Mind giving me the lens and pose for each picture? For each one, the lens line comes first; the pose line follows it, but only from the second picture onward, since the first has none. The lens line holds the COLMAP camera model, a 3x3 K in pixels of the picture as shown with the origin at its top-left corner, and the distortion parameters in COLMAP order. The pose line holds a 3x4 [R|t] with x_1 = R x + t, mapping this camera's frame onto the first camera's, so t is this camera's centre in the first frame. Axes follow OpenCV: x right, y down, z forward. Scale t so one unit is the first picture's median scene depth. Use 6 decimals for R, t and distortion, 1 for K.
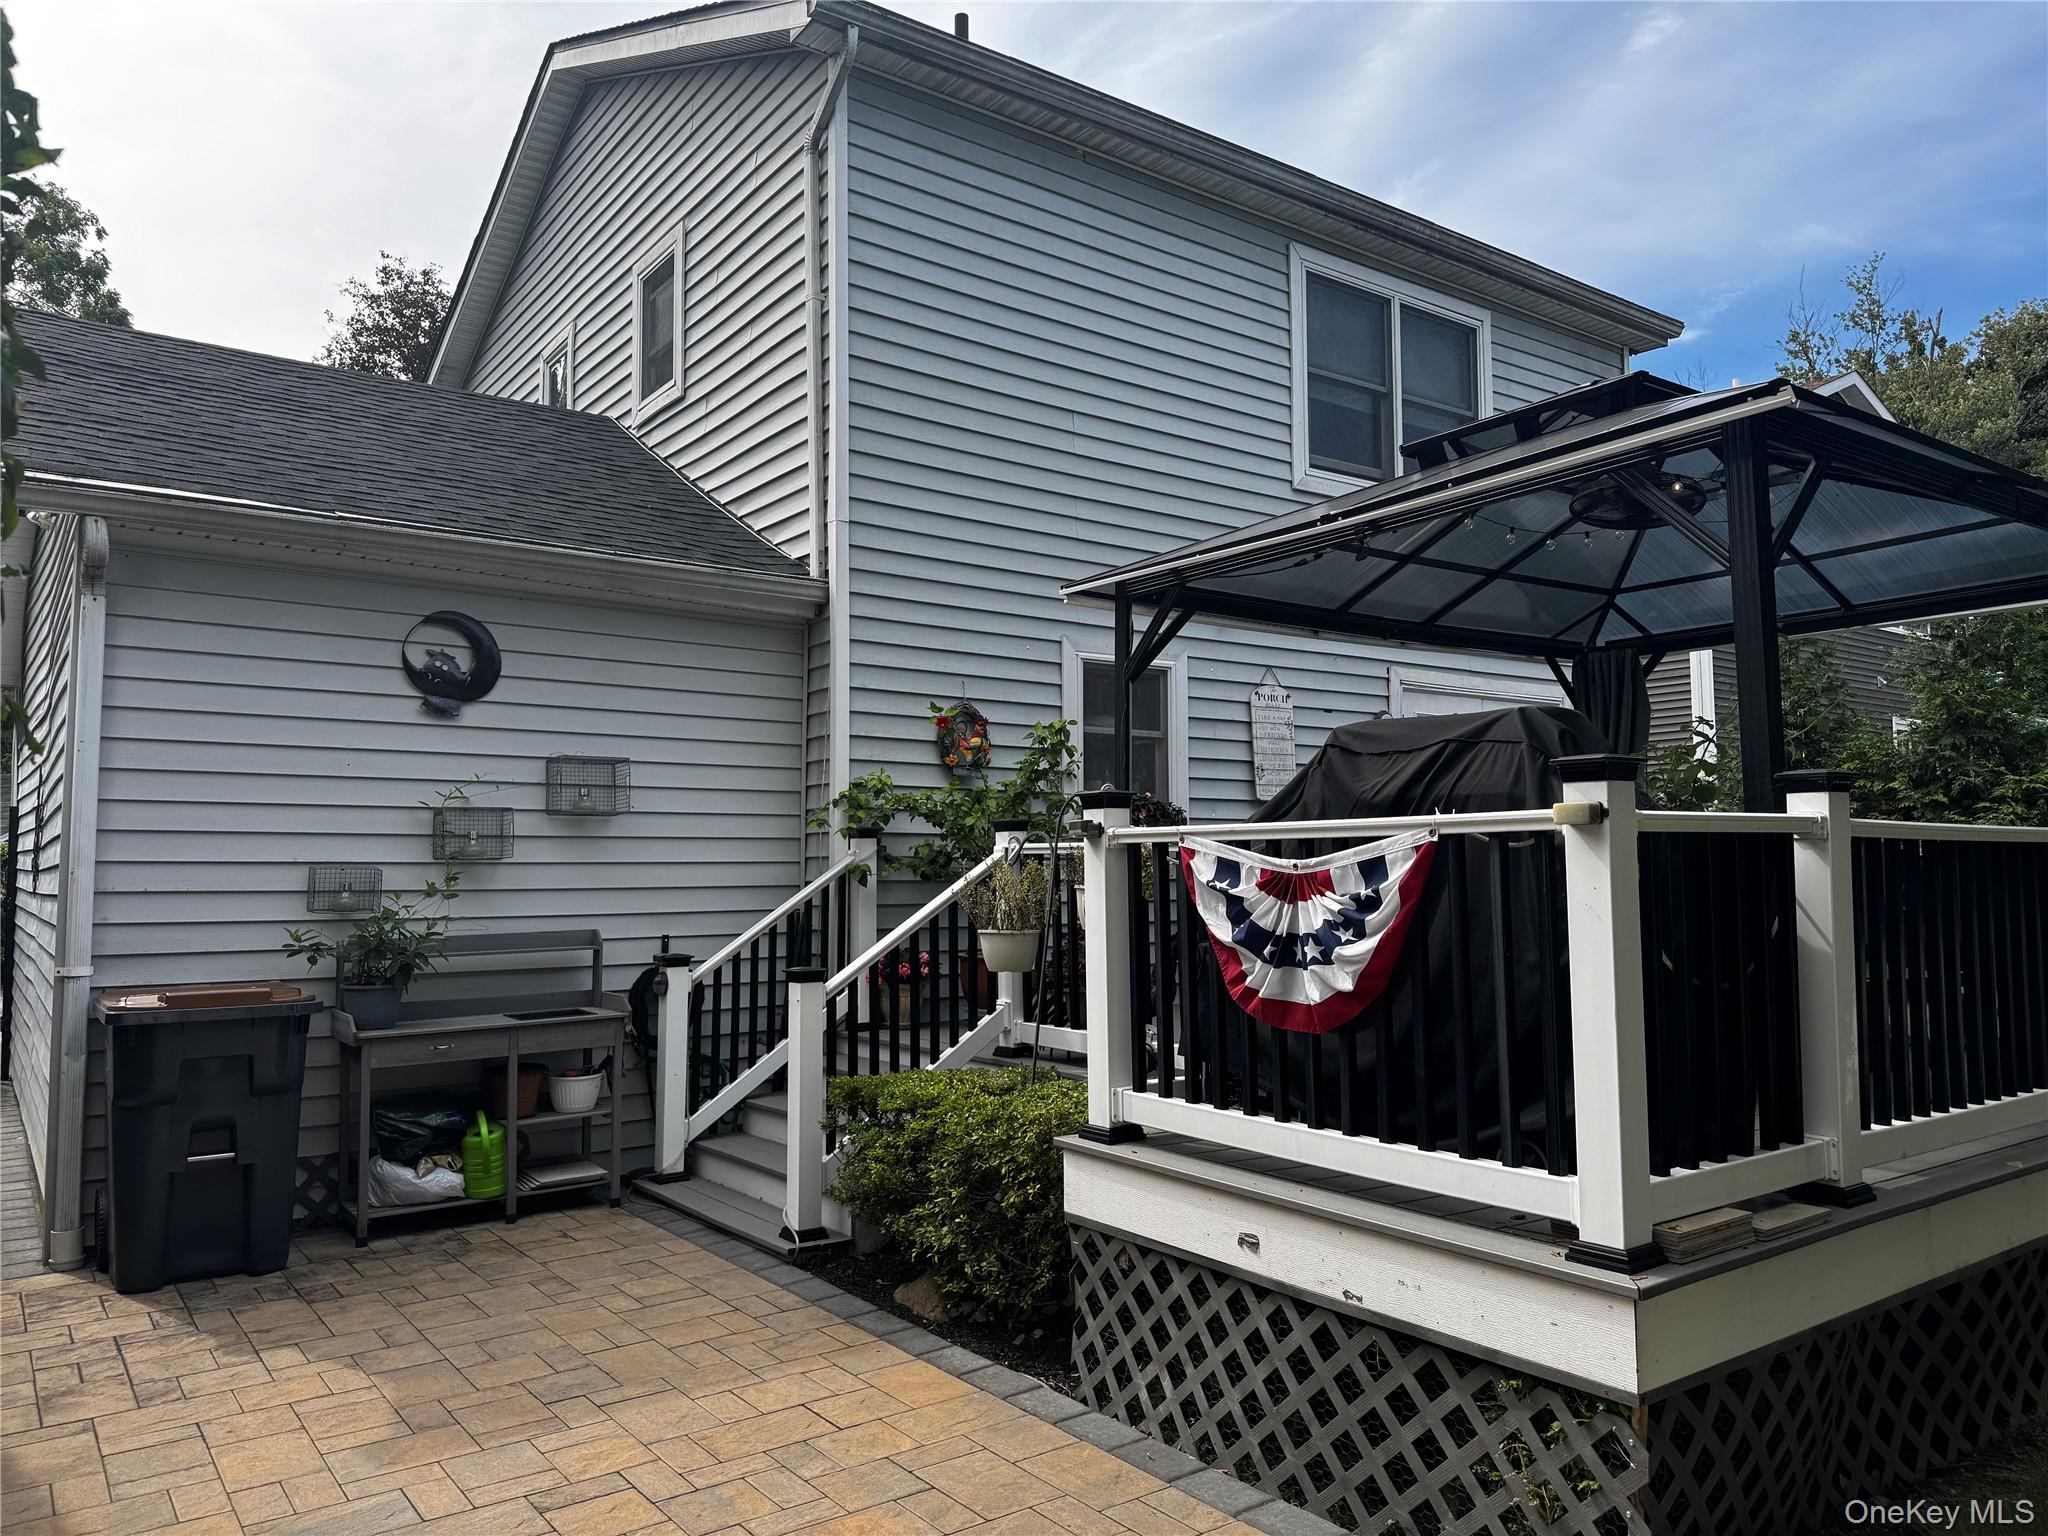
lens RADIAL K [[1435.6, 0, 1021.8], [0, 1435.6, 769.3], [0, 0, 1]] dist [0.043741, 0.000325]
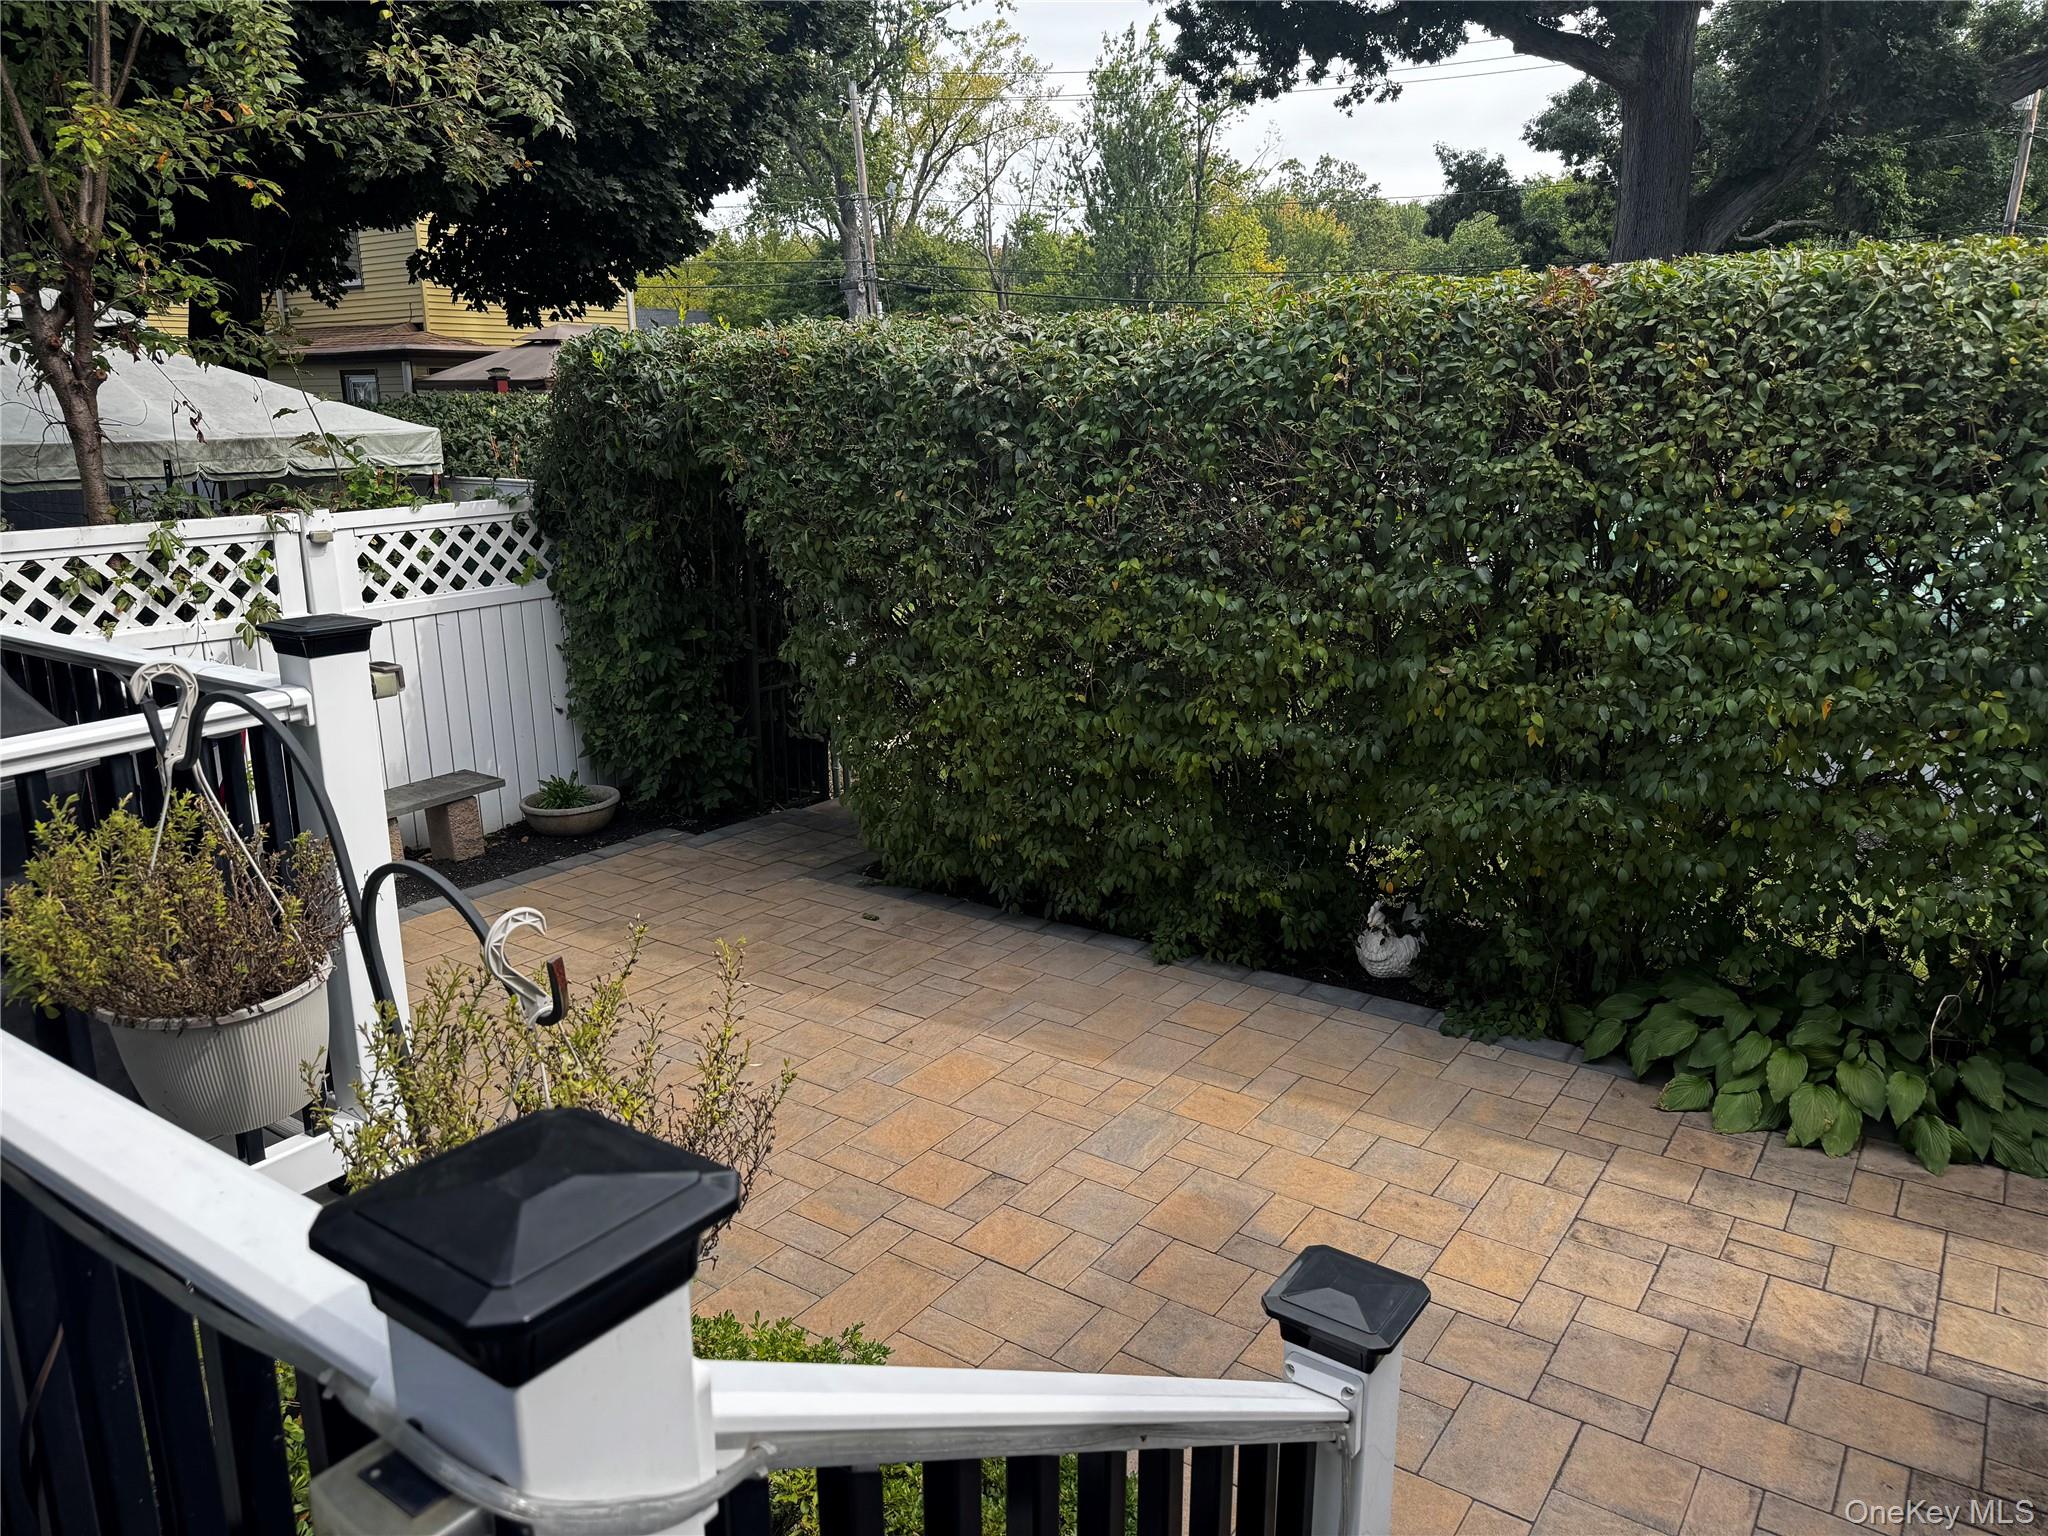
lens RADIAL K [[1435.6, 0, 1023.8], [0, 1435.6, 766.6], [0, 0, 1]] dist [0.043741, 0.000325]
pose [[-0.948785, 0.101602, -0.299140, -0.022619], [0.051276, 0.983844, 0.171530, -0.017899], [0.311735, 0.147406, -0.938665, 1.533503]]
